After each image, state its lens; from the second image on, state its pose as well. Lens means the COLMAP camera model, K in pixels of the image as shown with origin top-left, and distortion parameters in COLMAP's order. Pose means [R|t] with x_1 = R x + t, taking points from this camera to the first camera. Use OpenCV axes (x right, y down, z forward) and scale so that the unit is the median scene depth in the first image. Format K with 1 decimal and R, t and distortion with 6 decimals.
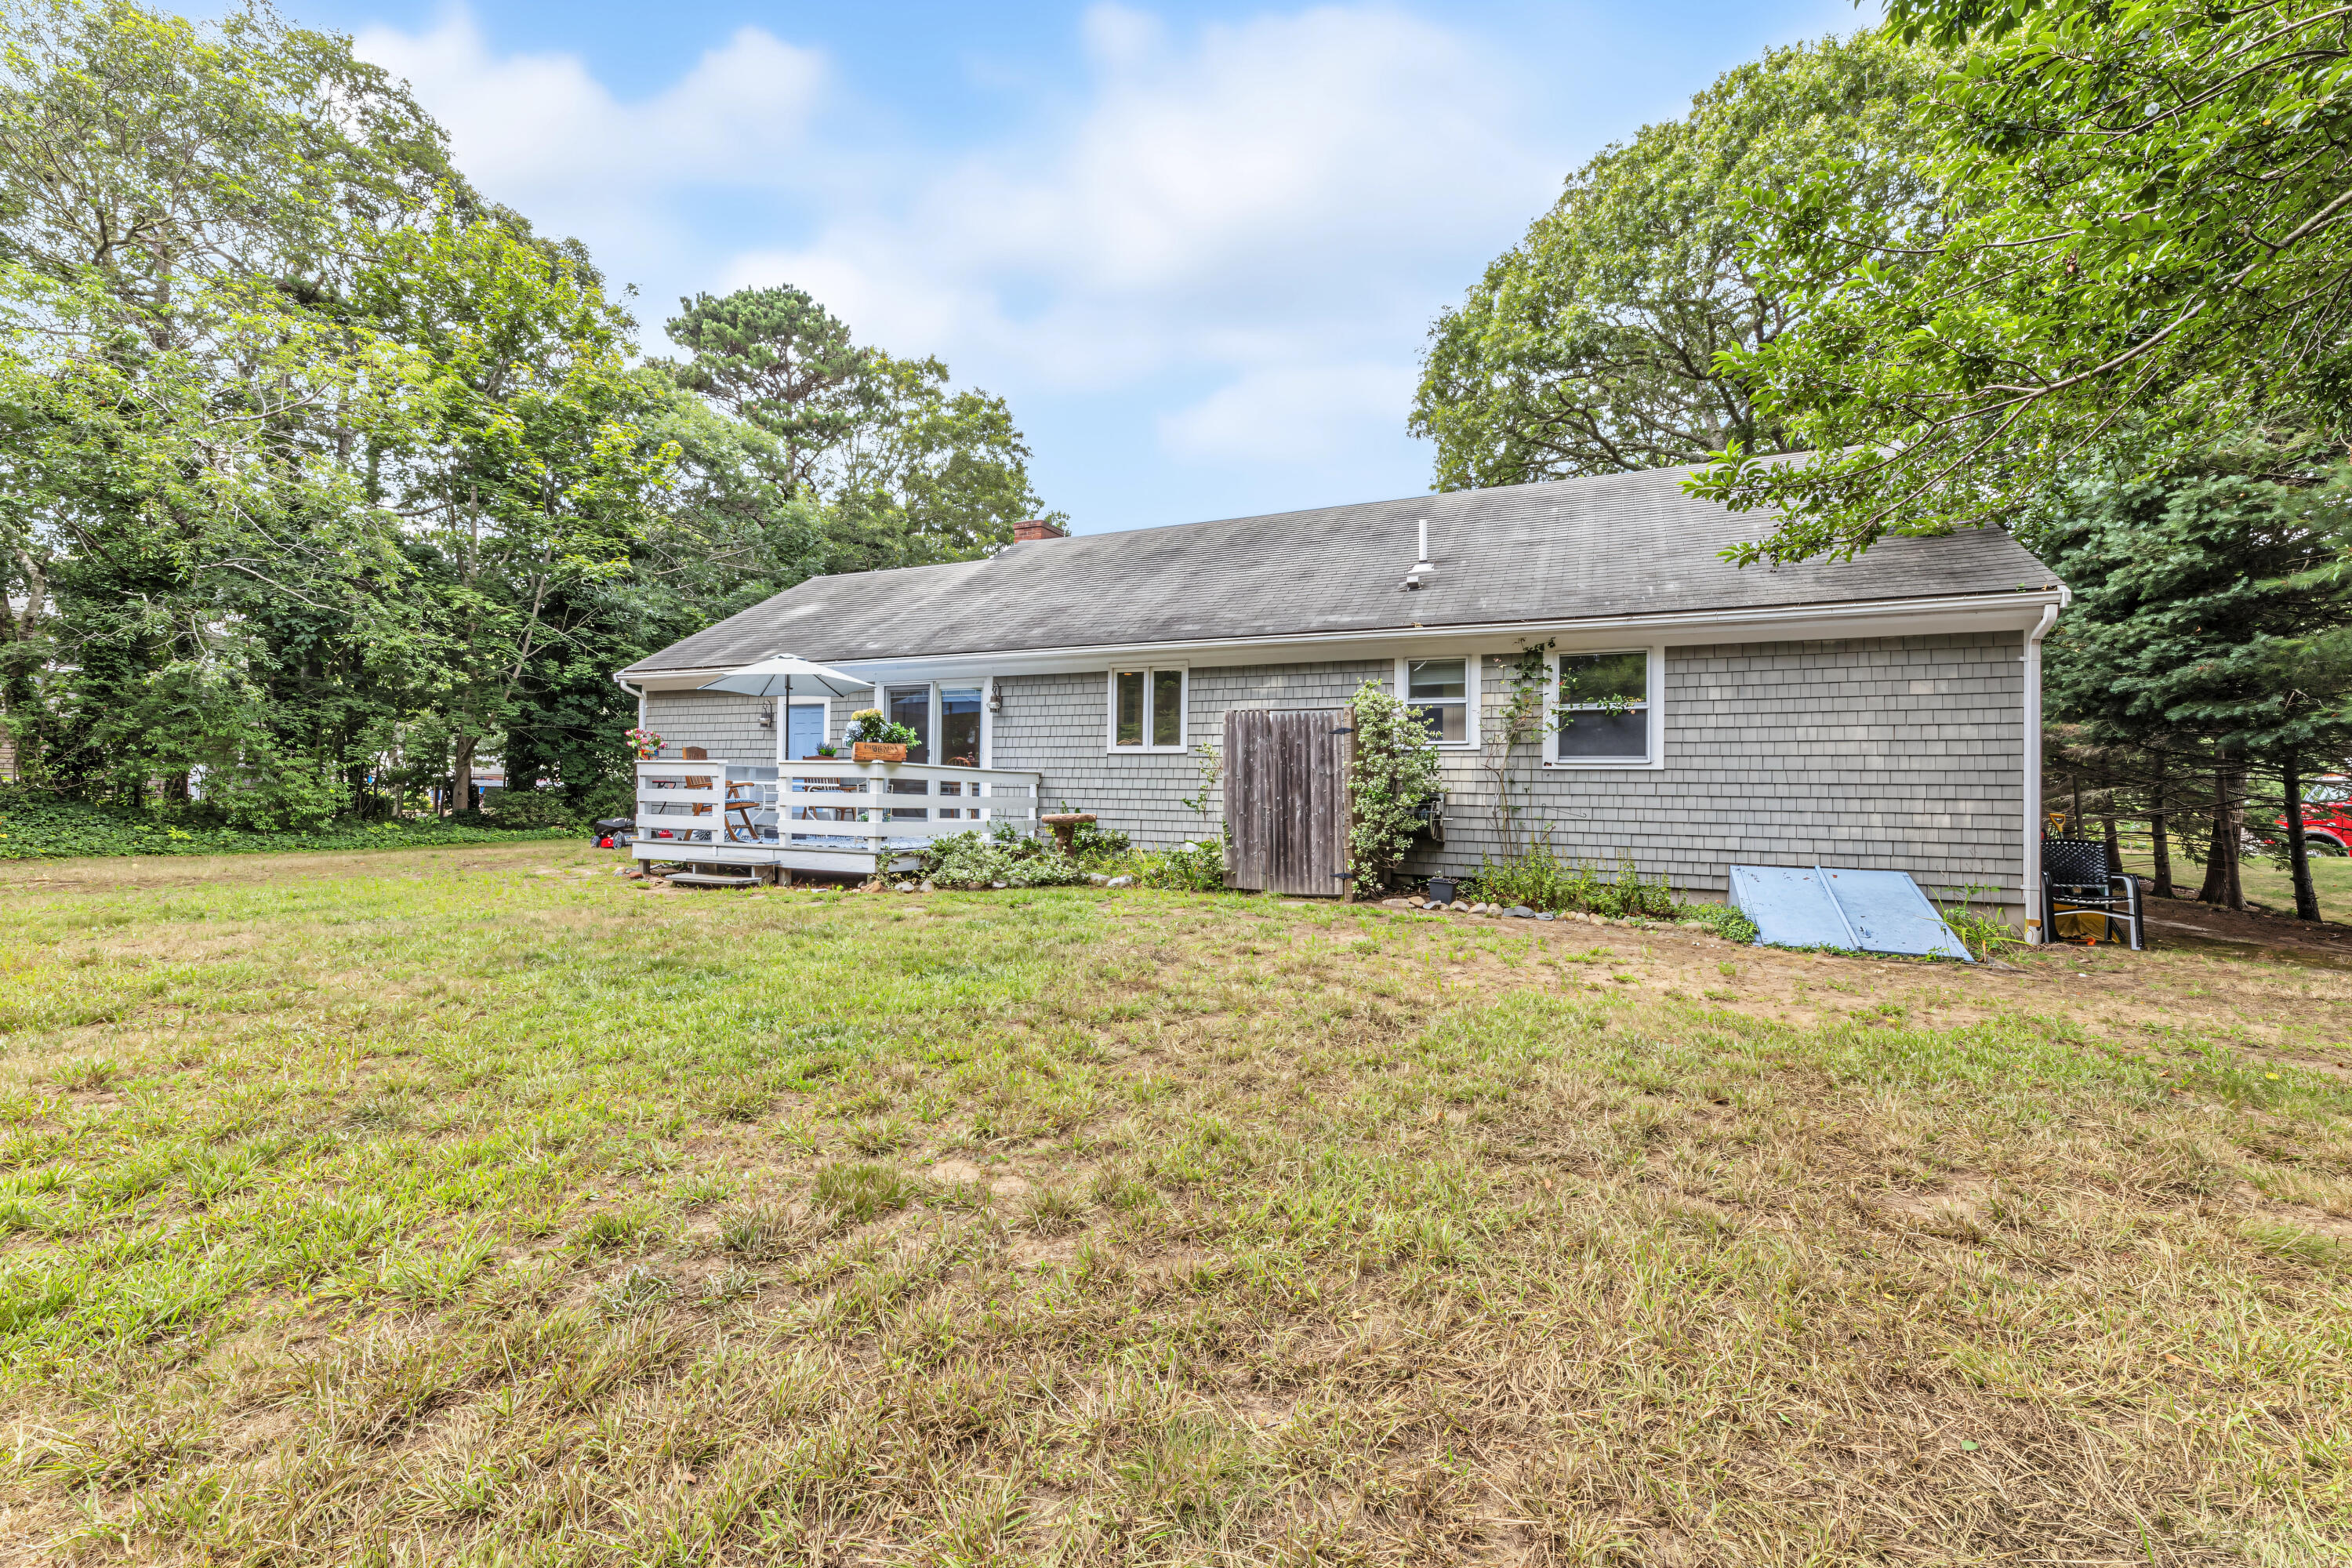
lens RADIAL K [[964.2, 0, 1176.0], [0, 964.2, 784.0], [0, 0, 1]] dist [-0.000914, -0.000099]
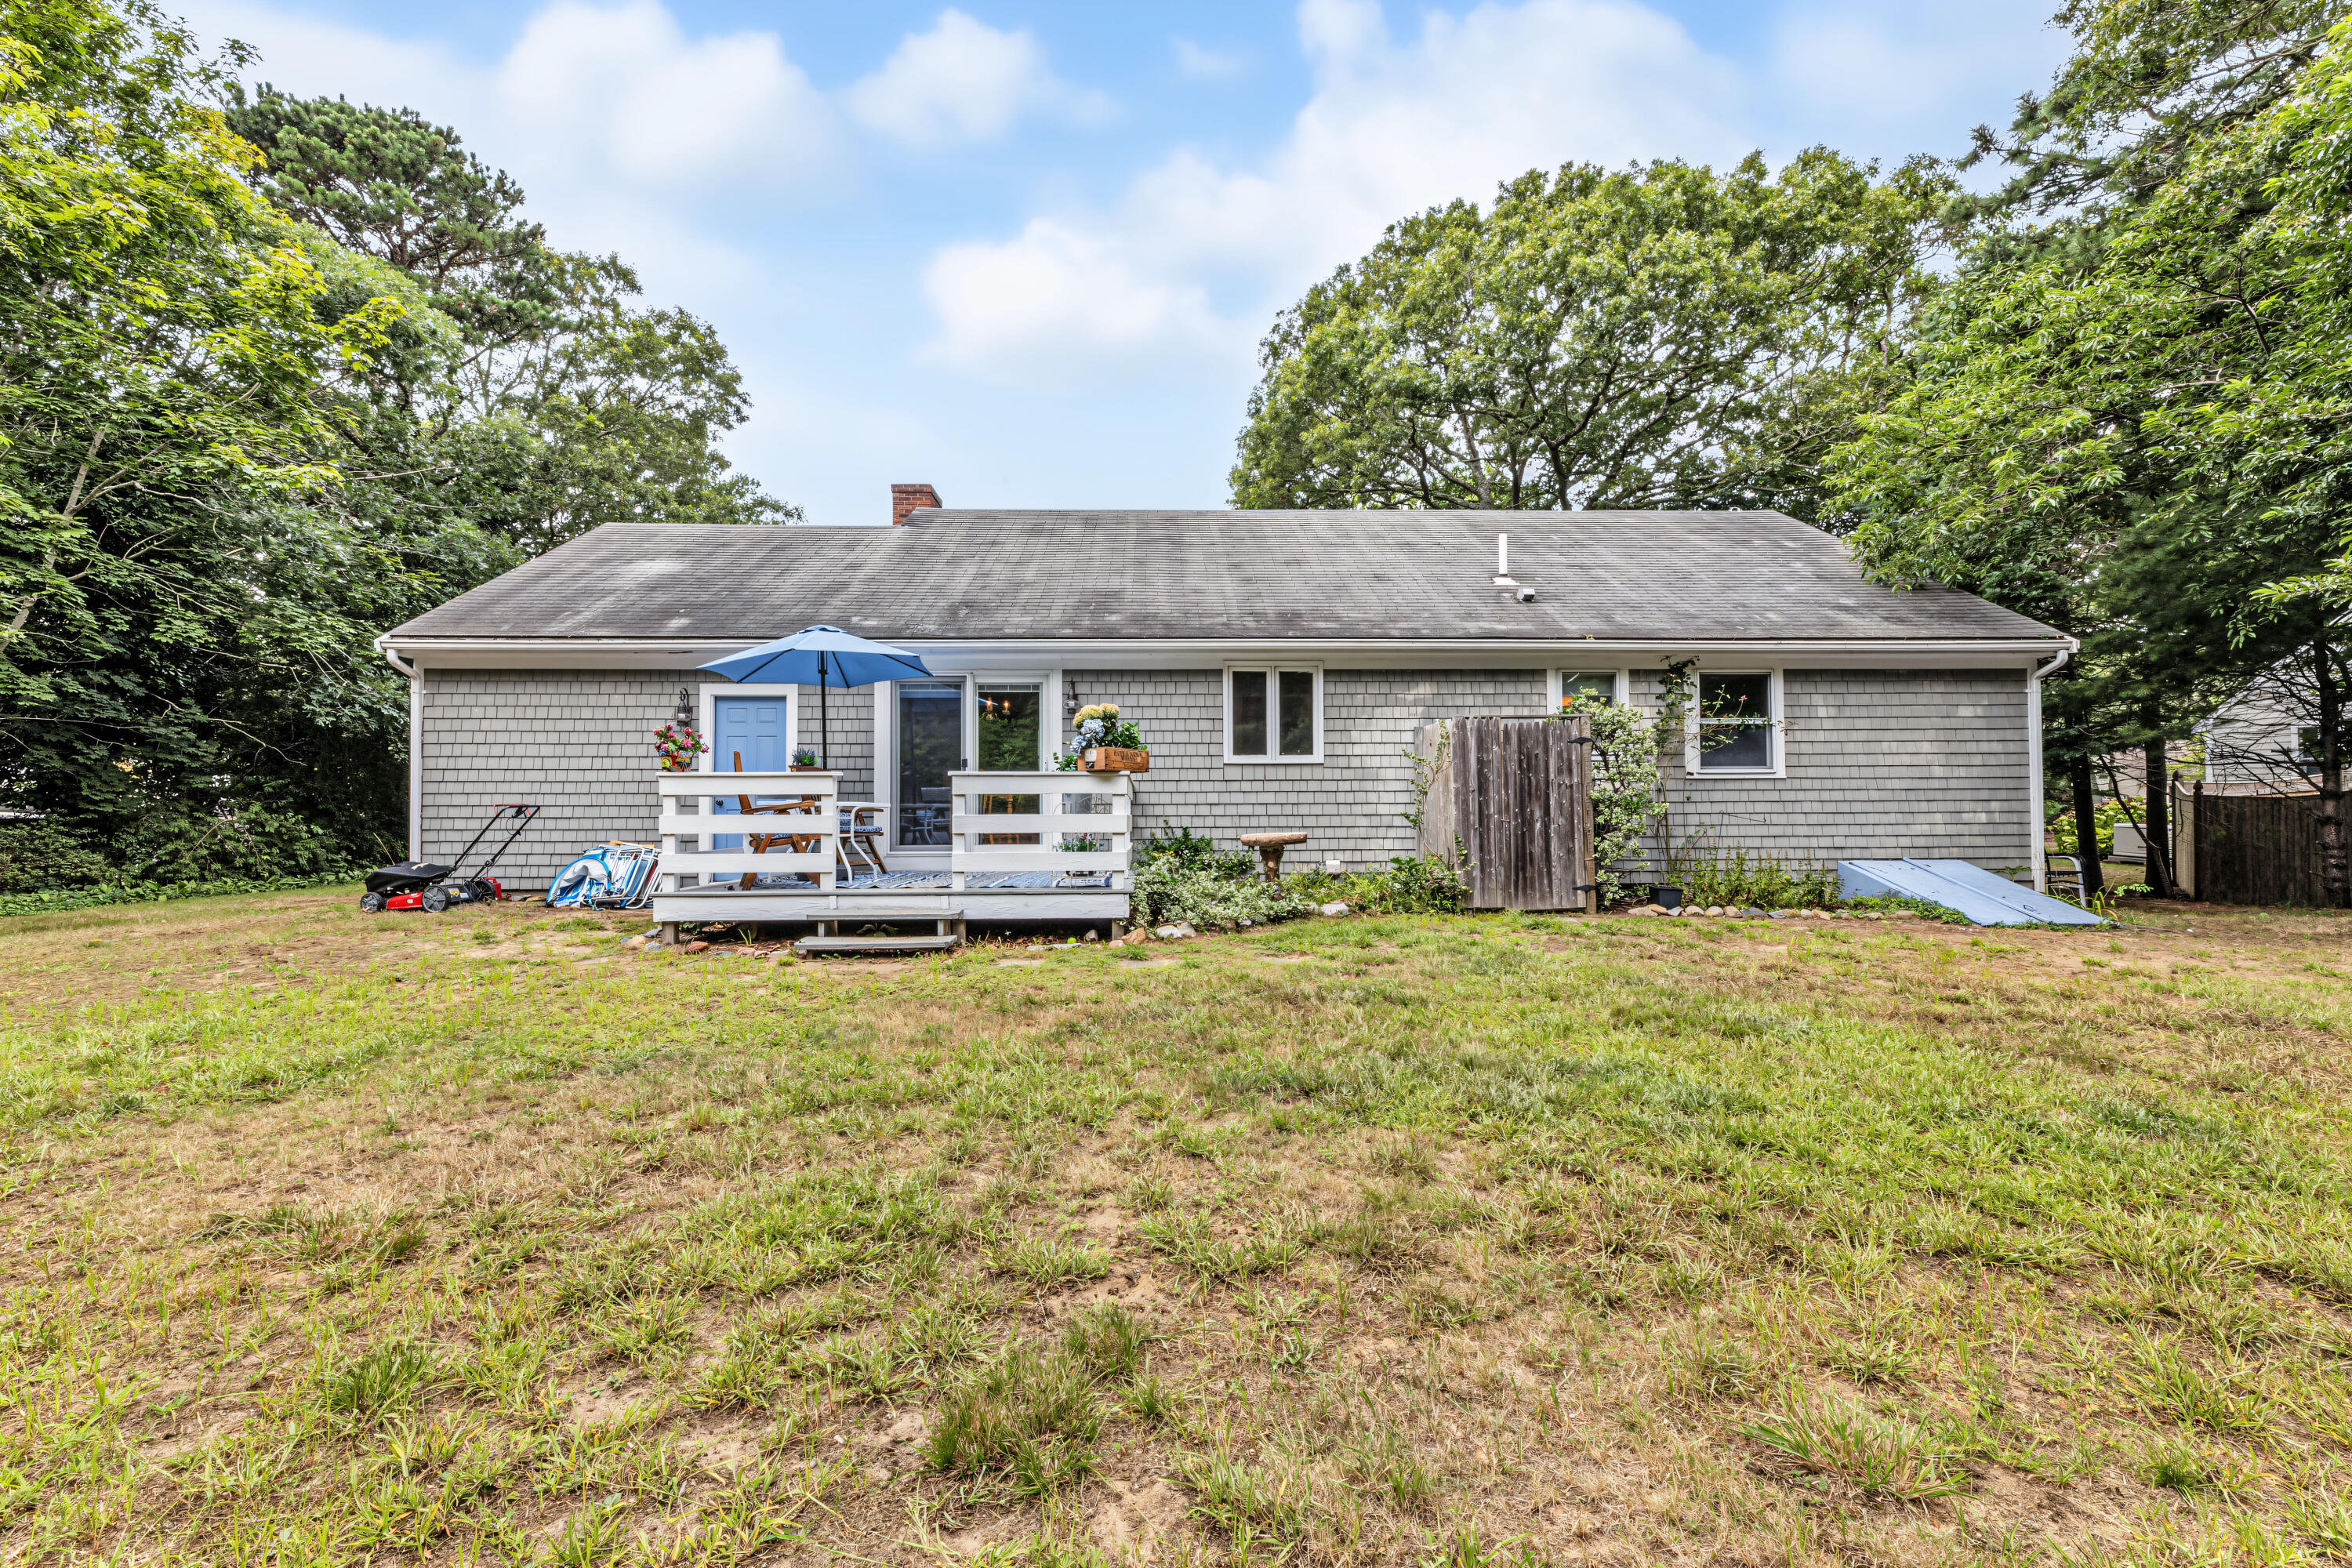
lens RADIAL K [[988.0, 0, 1176.0], [0, 988.0, 784.0], [0, 0, 1]] dist [-0.000148, 0.000078]
pose [[0.895356, -0.006878, 0.445299, -0.596598], [0.013958, 0.999823, -0.012623, -0.003247], [-0.445133, 0.017518, 0.895293, 0.264909]]
